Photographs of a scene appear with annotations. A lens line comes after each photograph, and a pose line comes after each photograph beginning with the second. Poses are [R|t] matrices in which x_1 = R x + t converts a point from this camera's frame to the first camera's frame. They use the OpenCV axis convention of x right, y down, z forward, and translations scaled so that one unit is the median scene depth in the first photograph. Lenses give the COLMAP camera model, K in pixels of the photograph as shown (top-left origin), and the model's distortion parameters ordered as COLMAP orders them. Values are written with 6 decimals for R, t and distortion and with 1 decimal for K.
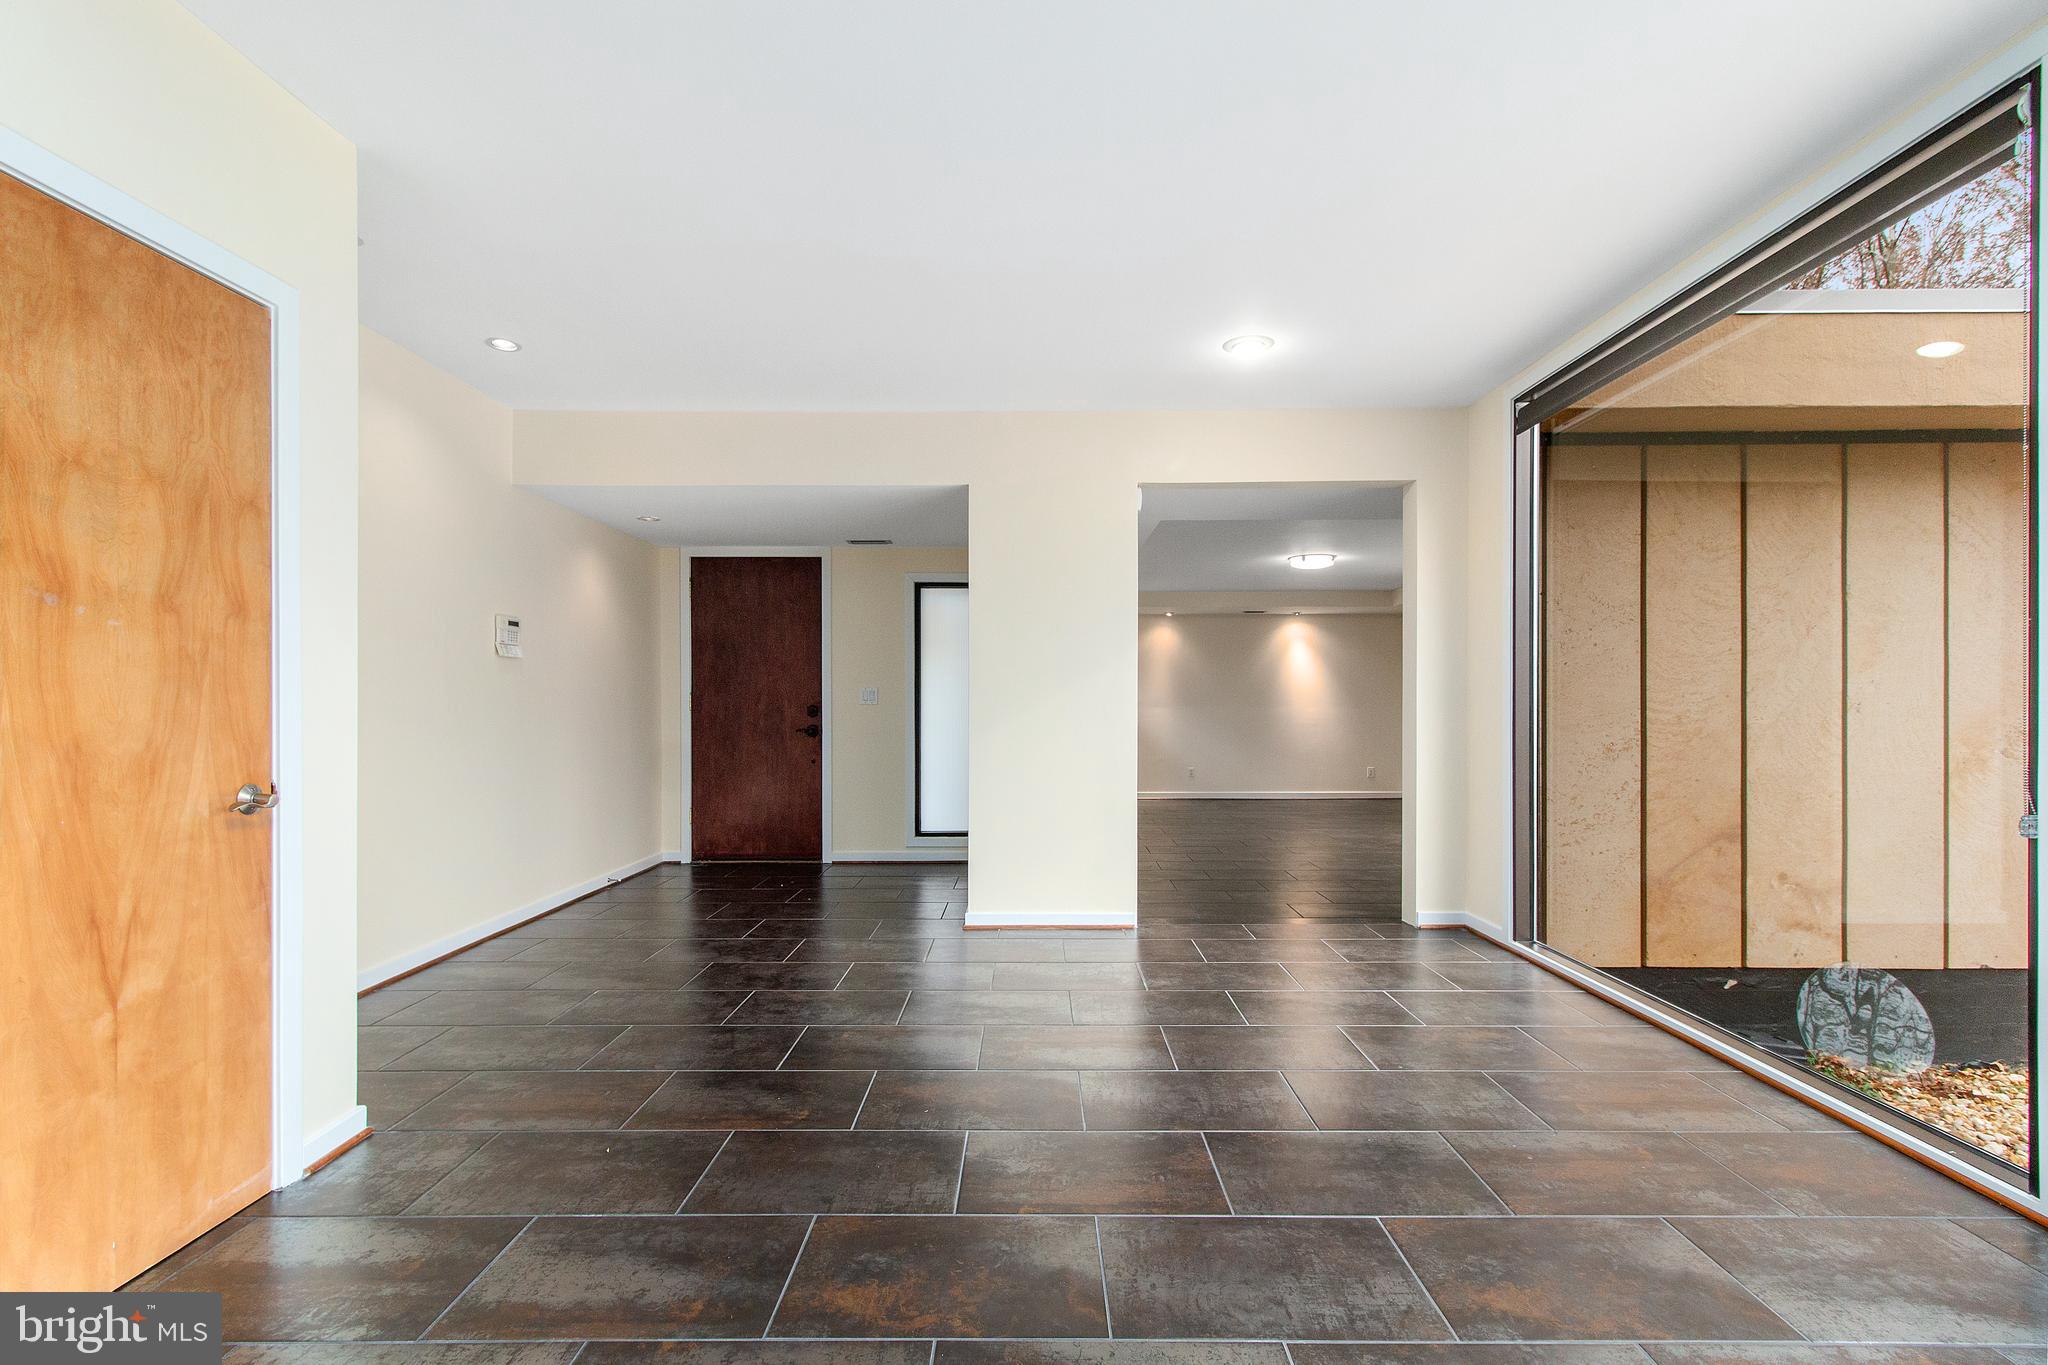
lens RADIAL K [[942.6, 0, 1030.1], [0, 942.6, 713.7], [0, 0, 1]] dist [0.000518, -0.000015]
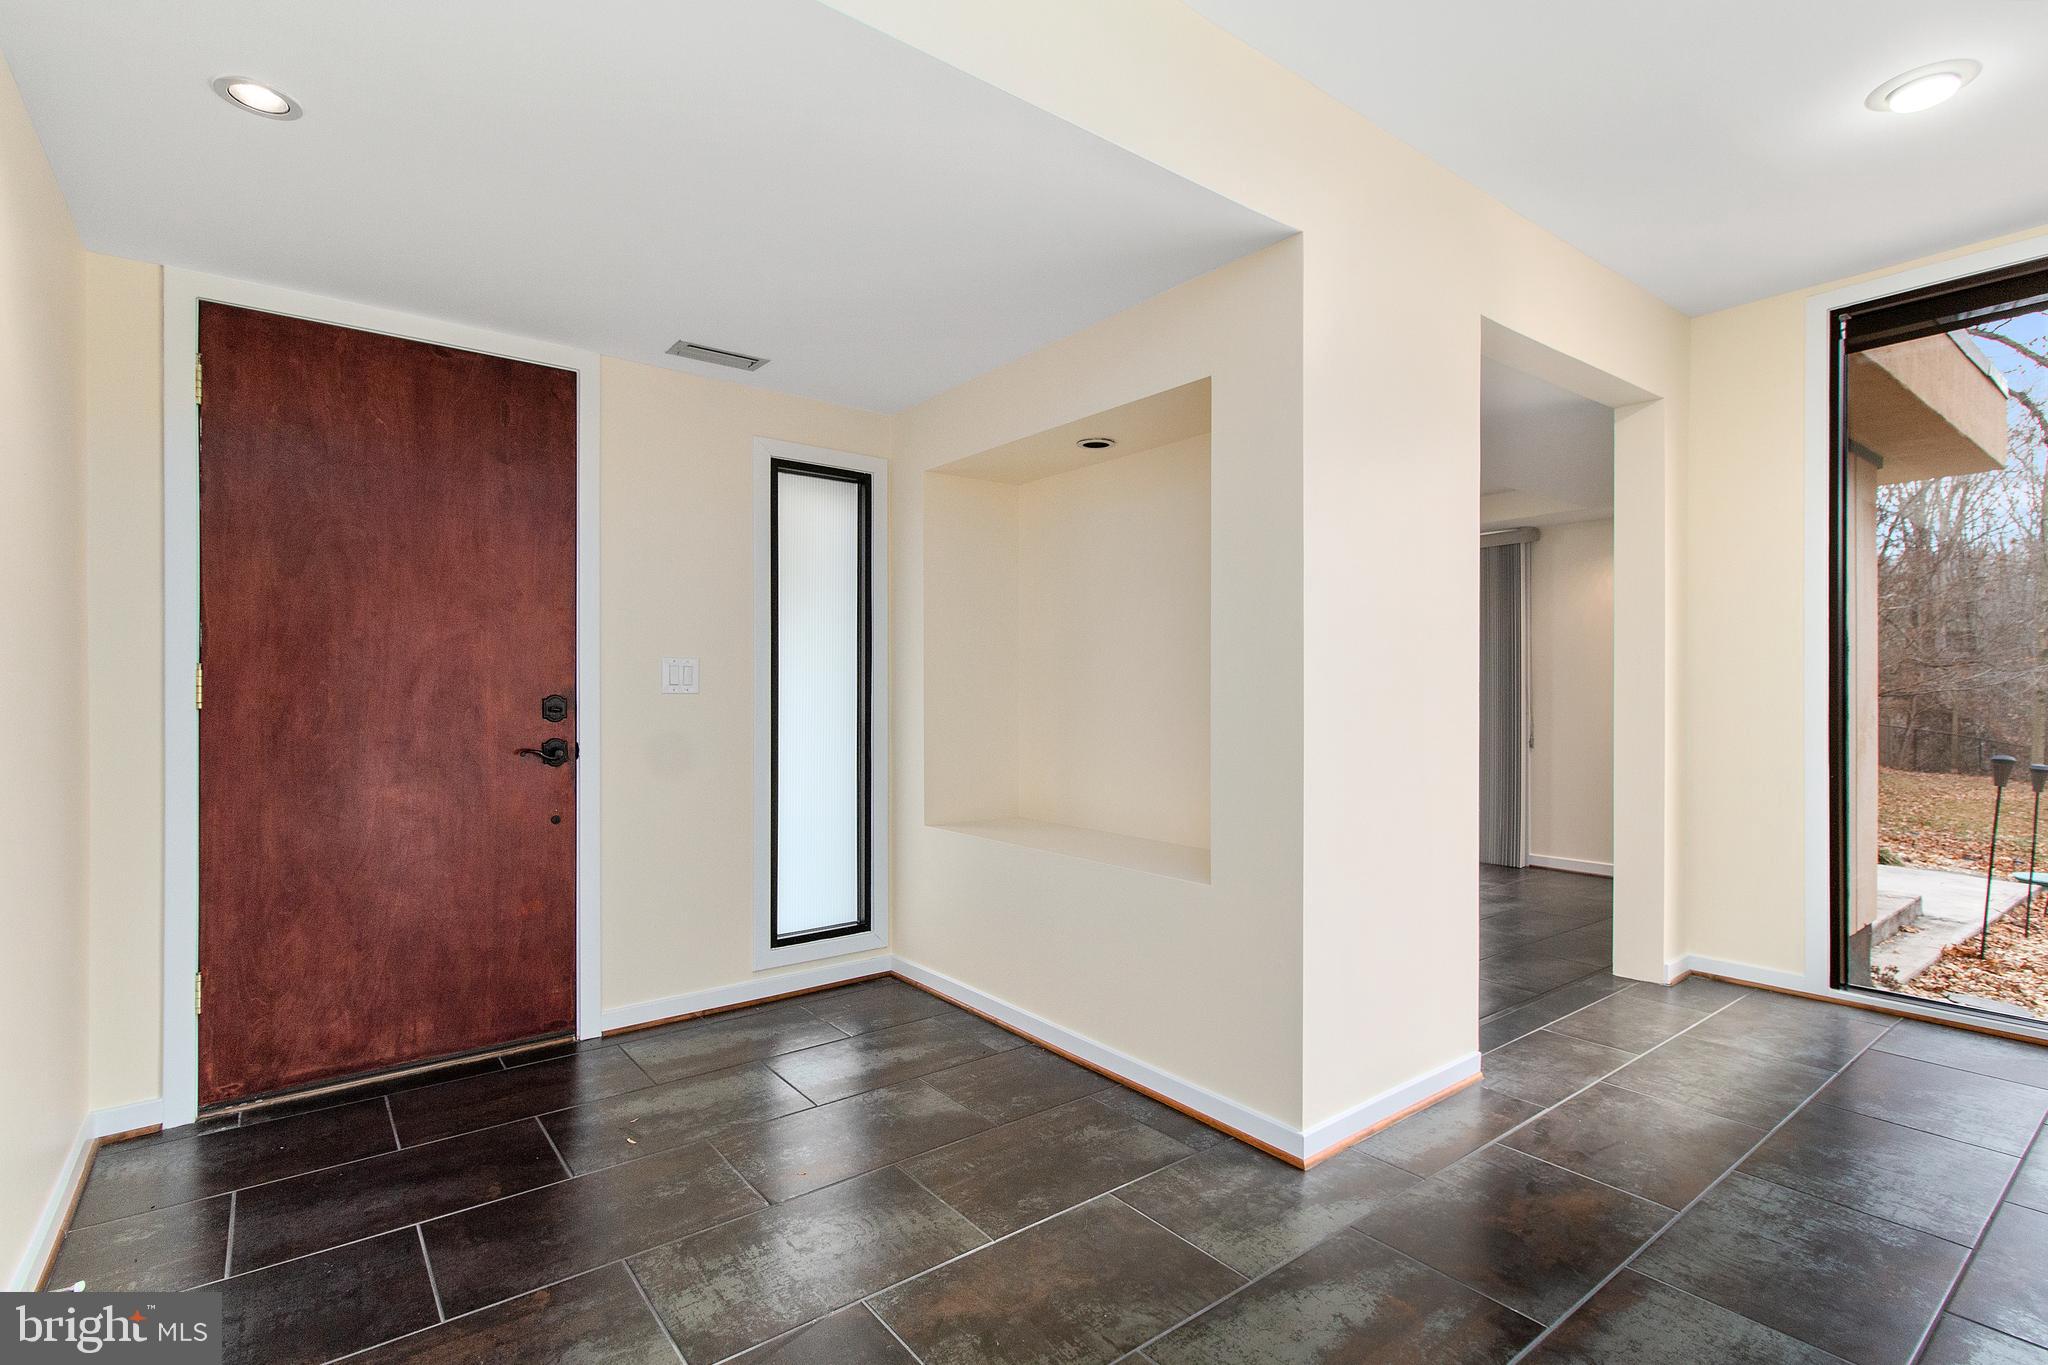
lens RADIAL K [[968.8, 0, 1018.7], [0, 968.8, 704.6], [0, 0, 1]] dist [0.024868, 0.000167]
pose [[0.791016, -0.004285, 0.611780, -0.340816], [0.011850, 0.999895, -0.008318, 0.002022], [-0.611680, 0.013829, 0.790984, 0.492171]]
